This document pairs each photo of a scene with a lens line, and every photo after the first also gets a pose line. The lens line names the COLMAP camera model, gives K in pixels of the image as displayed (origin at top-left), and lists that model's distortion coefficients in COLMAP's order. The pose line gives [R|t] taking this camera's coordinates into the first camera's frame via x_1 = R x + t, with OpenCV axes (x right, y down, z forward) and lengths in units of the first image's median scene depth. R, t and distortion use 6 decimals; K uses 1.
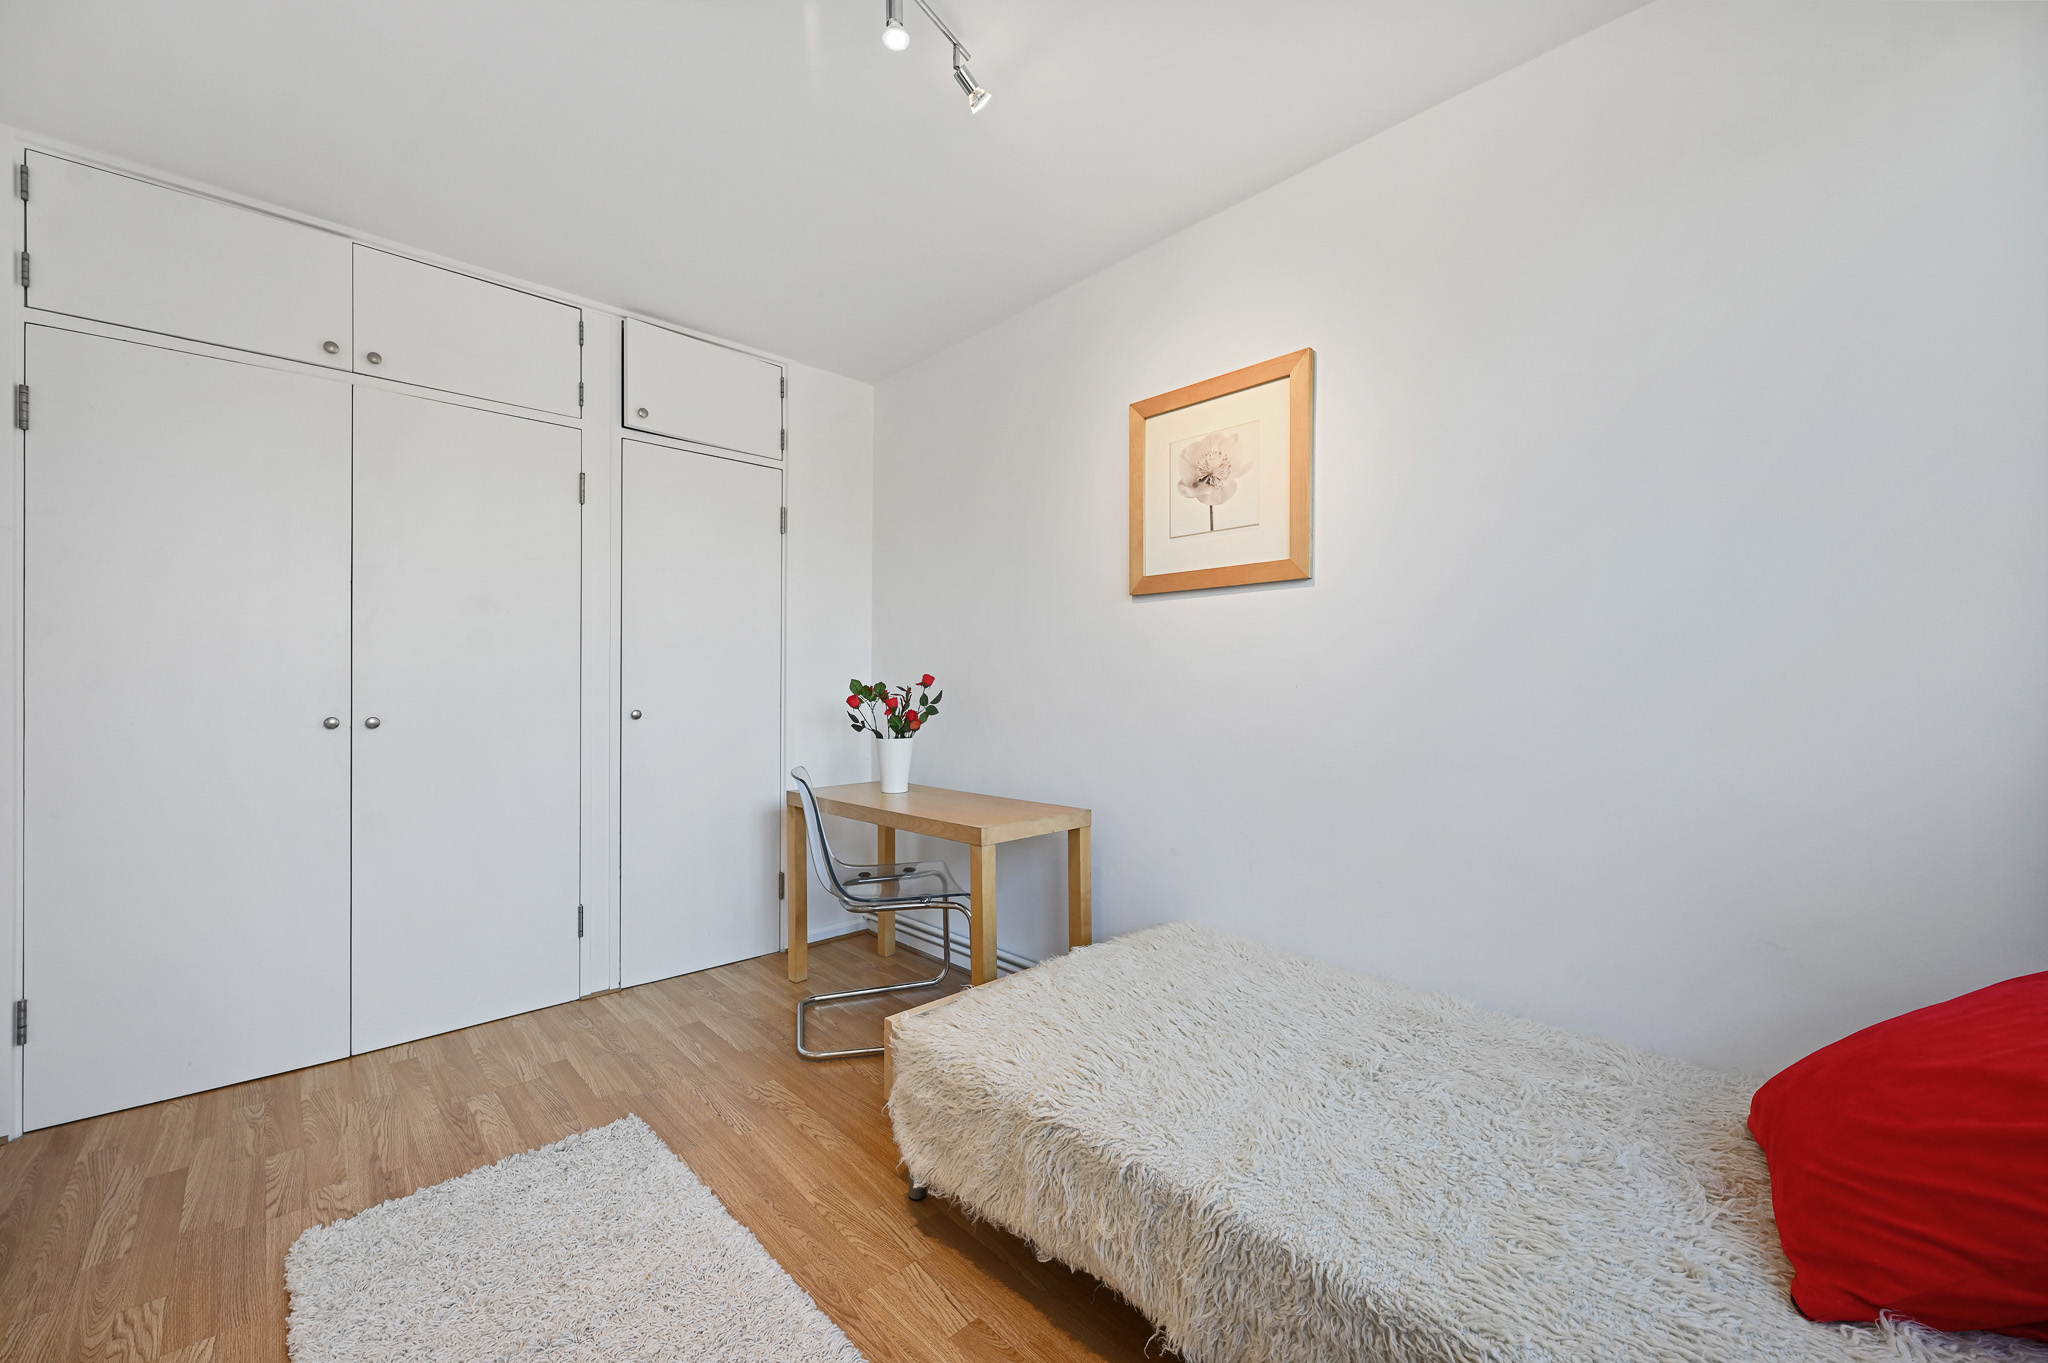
lens RADIAL K [[807.9, 0, 1031.5], [0, 807.9, 681.6], [0, 0, 1]] dist [0.001541, 0.000105]
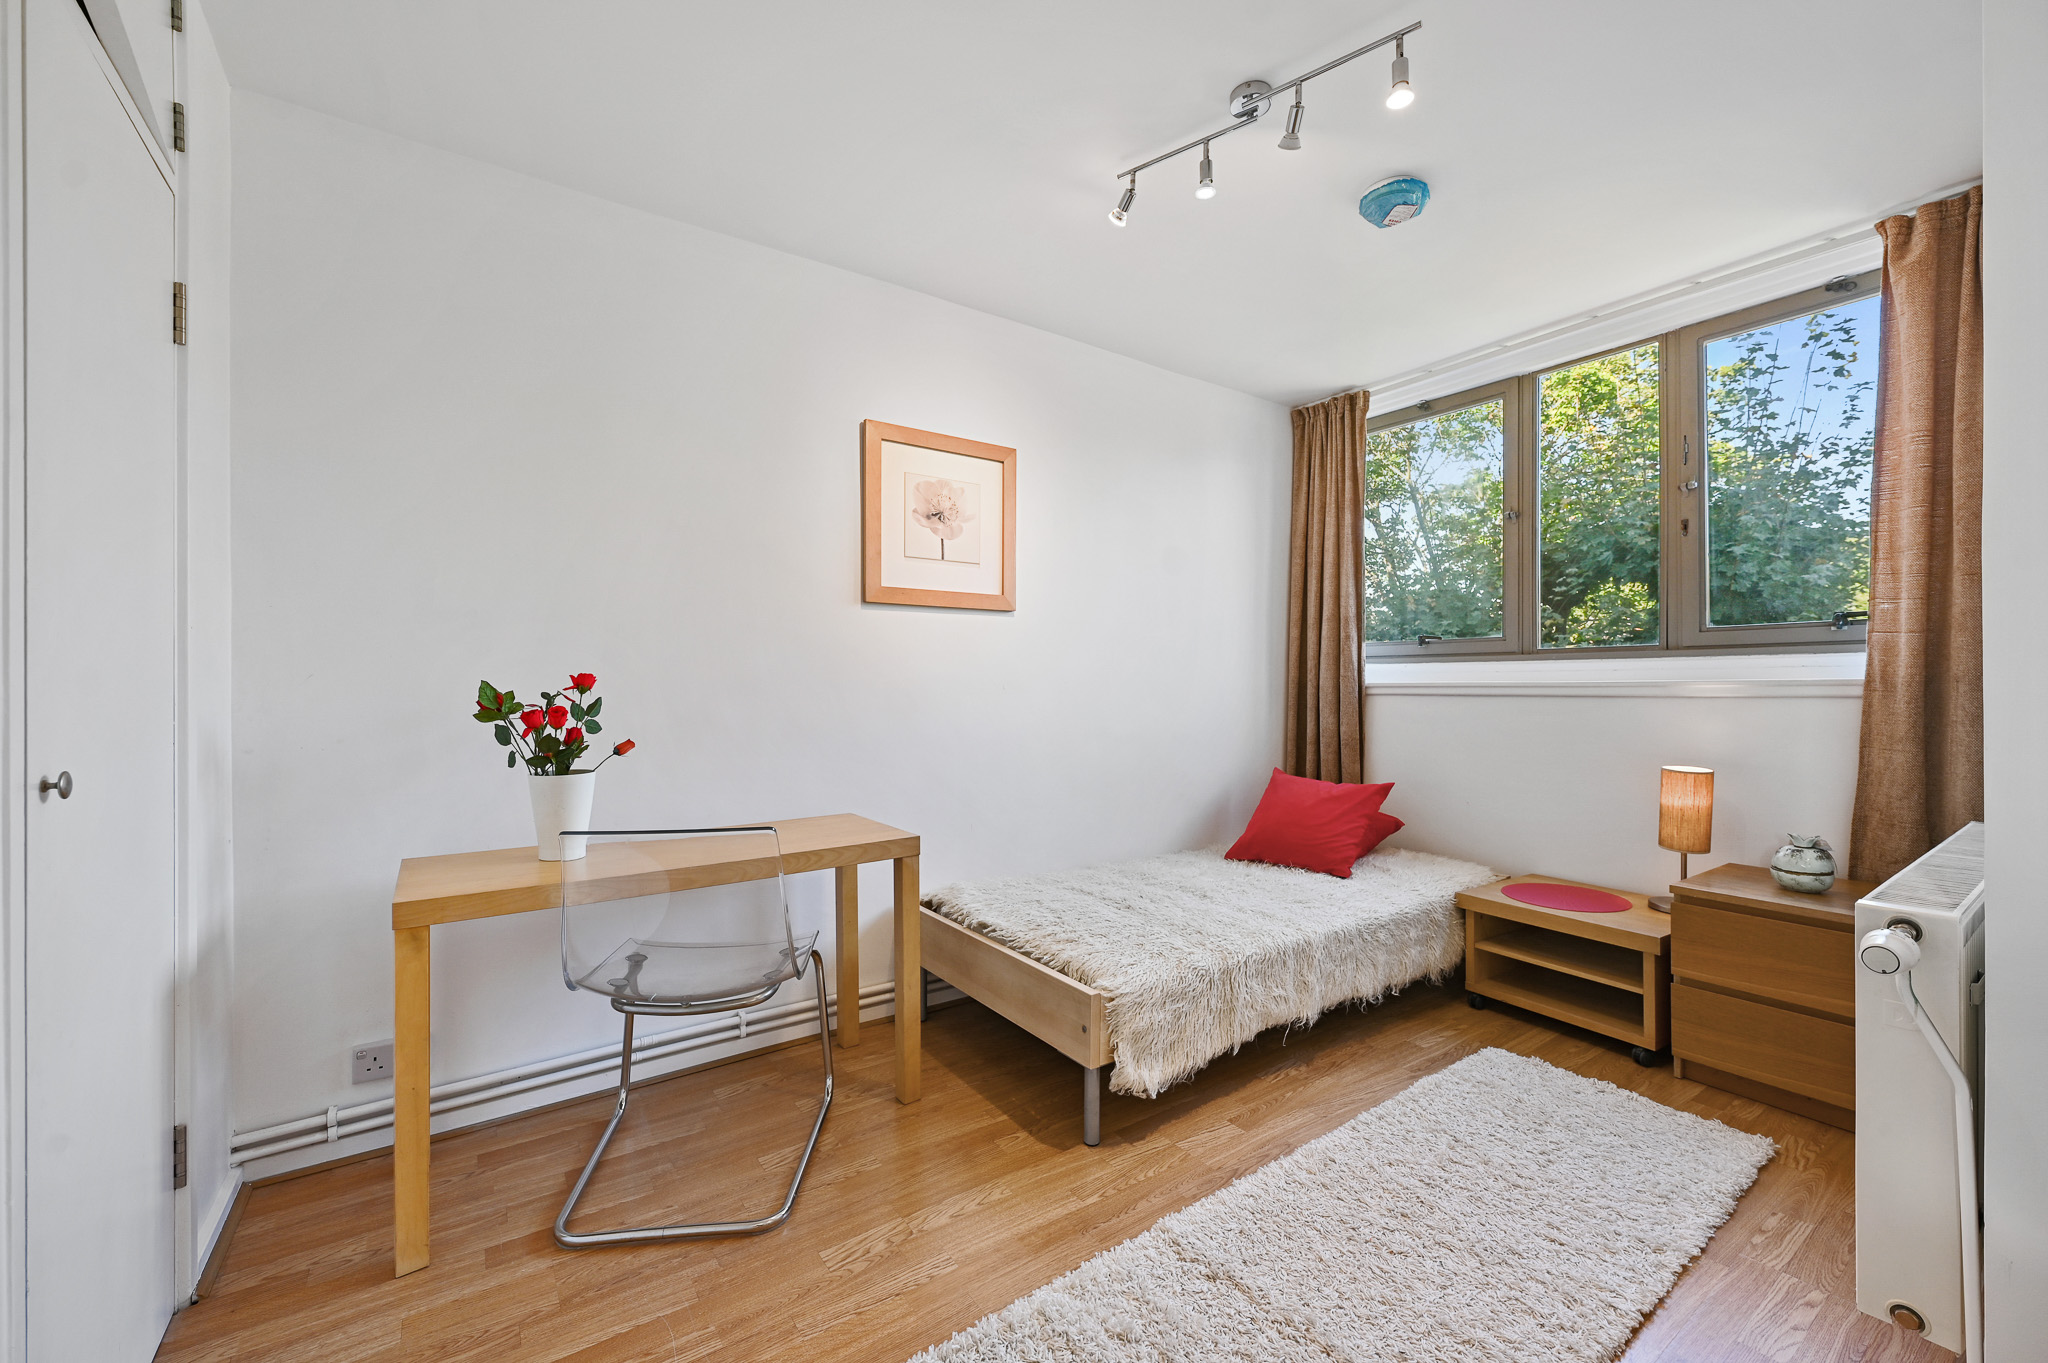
lens RADIAL K [[807.9, 0, 1031.5], [0, 807.9, 681.6], [0, 0, 1]] dist [0.001541, 0.000105]
pose [[0.139258, 0.001772, 0.990255, -0.955630], [0.003357, 0.999992, -0.002261, -0.000994], [-0.990250, 0.003640, 0.139251, 0.700577]]
